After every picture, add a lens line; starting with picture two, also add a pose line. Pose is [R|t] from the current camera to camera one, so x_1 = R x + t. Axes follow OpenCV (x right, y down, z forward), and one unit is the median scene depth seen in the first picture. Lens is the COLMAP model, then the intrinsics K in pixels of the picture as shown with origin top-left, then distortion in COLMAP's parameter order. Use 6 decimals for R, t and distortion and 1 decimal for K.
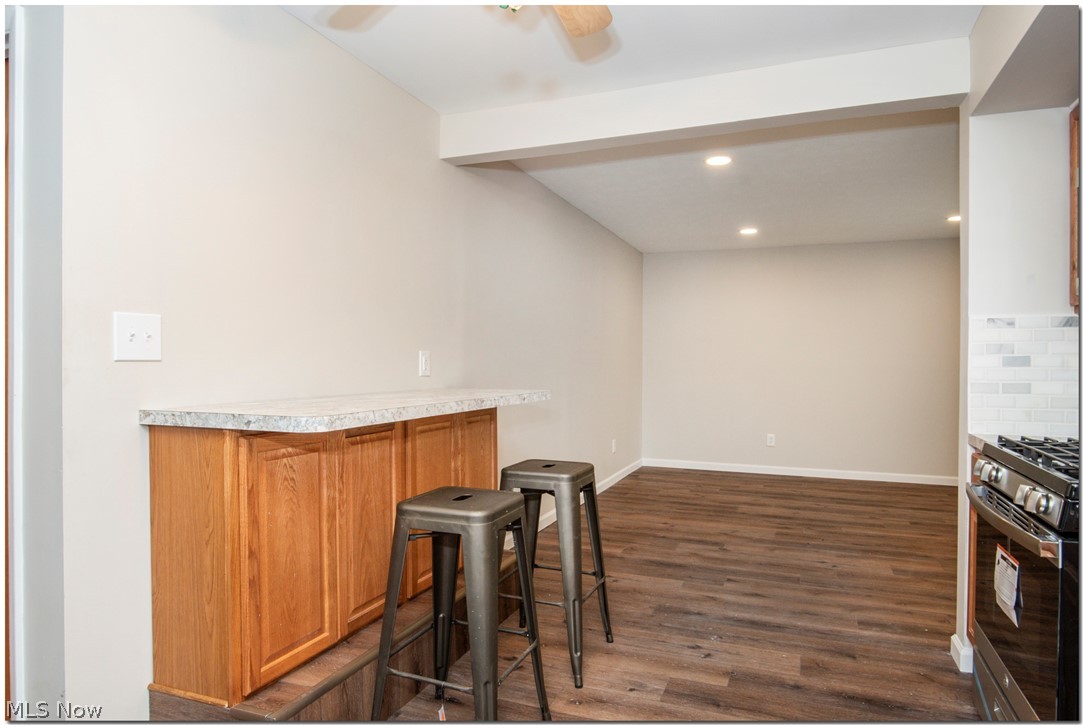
lens RADIAL K [[639.4, 0, 546.3], [0, 639.4, 360.9], [0, 0, 1]] dist [-0.008972, -0.002394]
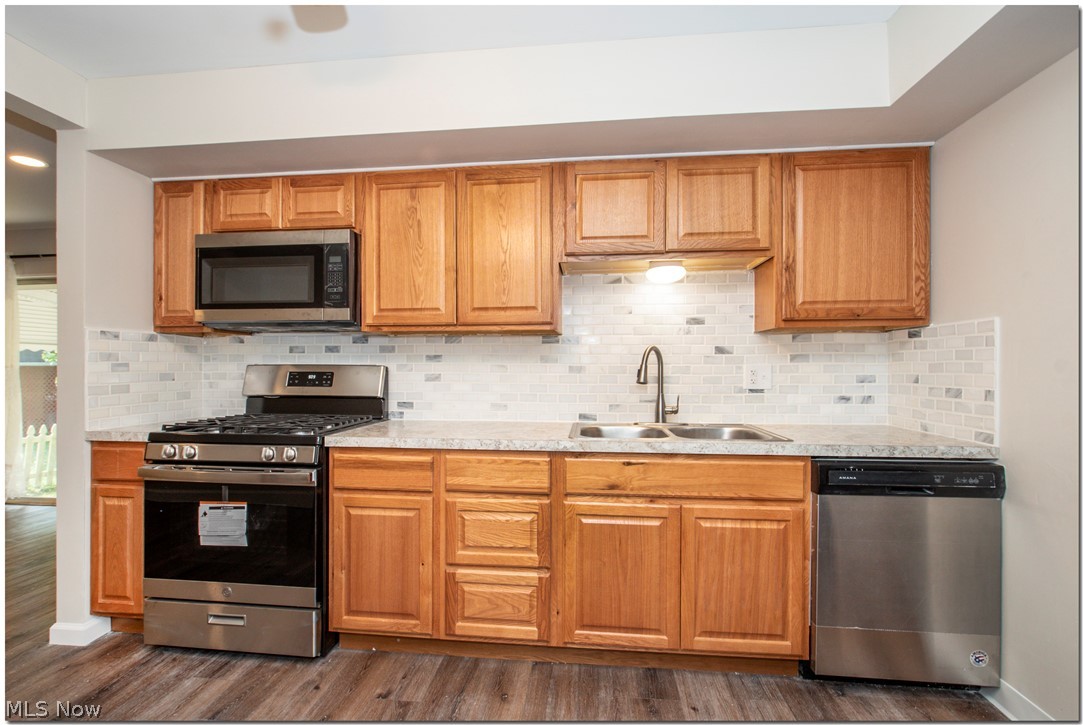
lens RADIAL K [[491.7, 0, 554.5], [0, 491.7, 374.1], [0, 0, 1]] dist [-0.003289, -0.001377]
pose [[-0.264754, -0.013490, 0.964222, -0.284317], [-0.000569, 0.999904, 0.013833, 0.000708], [-0.964316, 0.003114, -0.264736, 0.285123]]
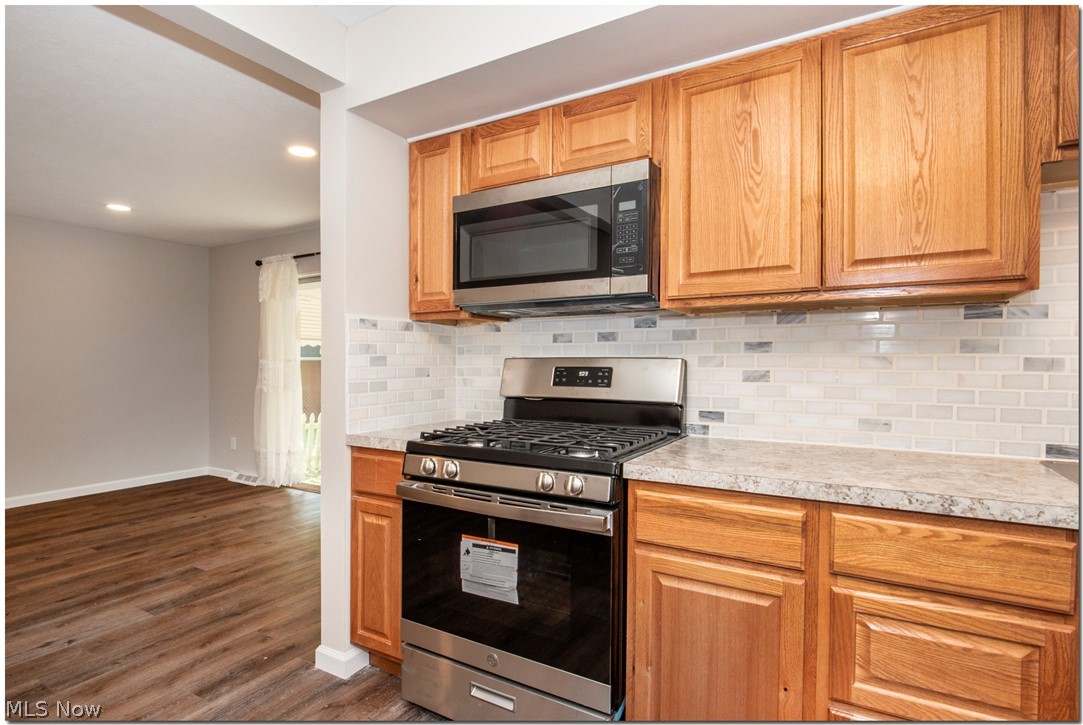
lens RADIAL K [[547.0, 0, 542.0], [0, 547.0, 370.7], [0, 0, 1]] dist [-0.008984, -0.003109]
pose [[0.142124, -0.016827, 0.989706, -0.084772], [0.000651, 0.999857, 0.016906, 0.001106], [-0.989849, -0.001758, 0.142115, 0.400967]]
